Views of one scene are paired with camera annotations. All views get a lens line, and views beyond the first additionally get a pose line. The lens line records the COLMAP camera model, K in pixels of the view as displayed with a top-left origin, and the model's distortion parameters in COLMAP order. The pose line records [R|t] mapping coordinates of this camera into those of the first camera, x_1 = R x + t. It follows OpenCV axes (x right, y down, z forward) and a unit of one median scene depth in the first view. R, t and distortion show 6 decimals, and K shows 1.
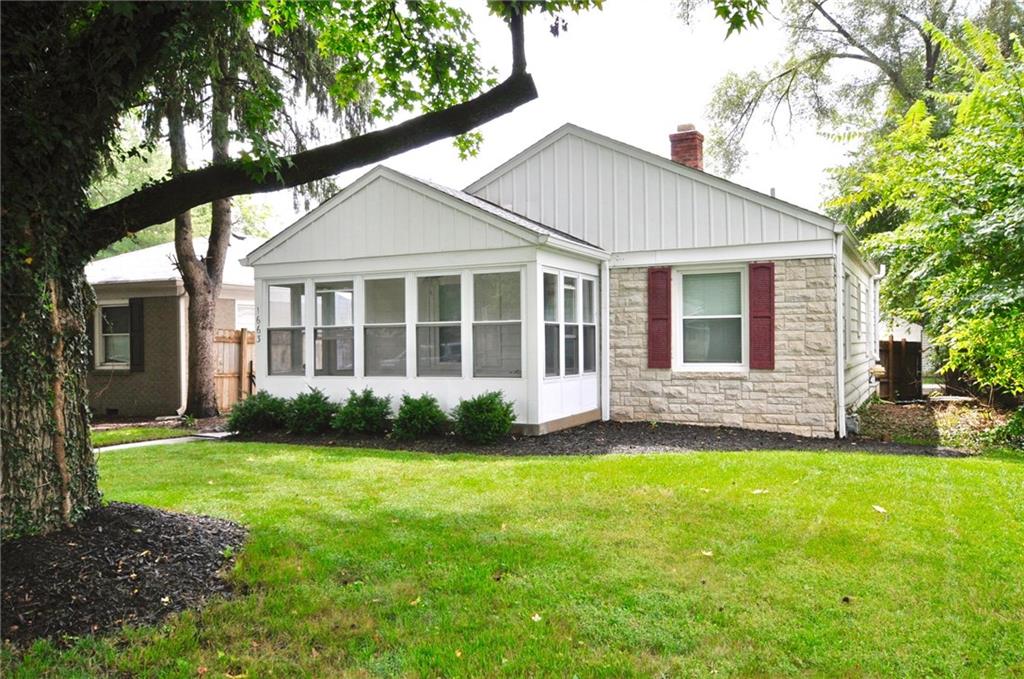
lens RADIAL K [[882.5, 0, 511.6], [0, 882.5, 339.7], [0, 0, 1]] dist [-0.019590, -0.000878]
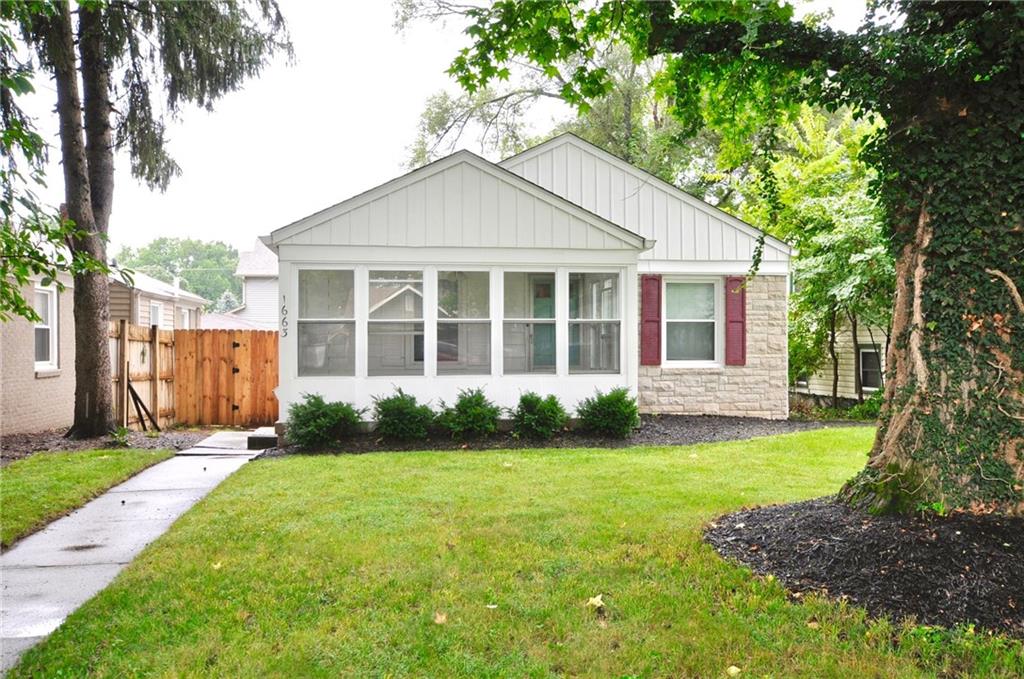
lens RADIAL K [[882.5, 0, 511.6], [0, 882.5, 340.6], [0, 0, 1]] dist [-0.019590, -0.000878]
pose [[0.799063, 0.011591, 0.601136, -0.676664], [-0.008970, 0.999933, -0.007358, 0.011409], [-0.601180, 0.000488, 0.799113, 0.223258]]
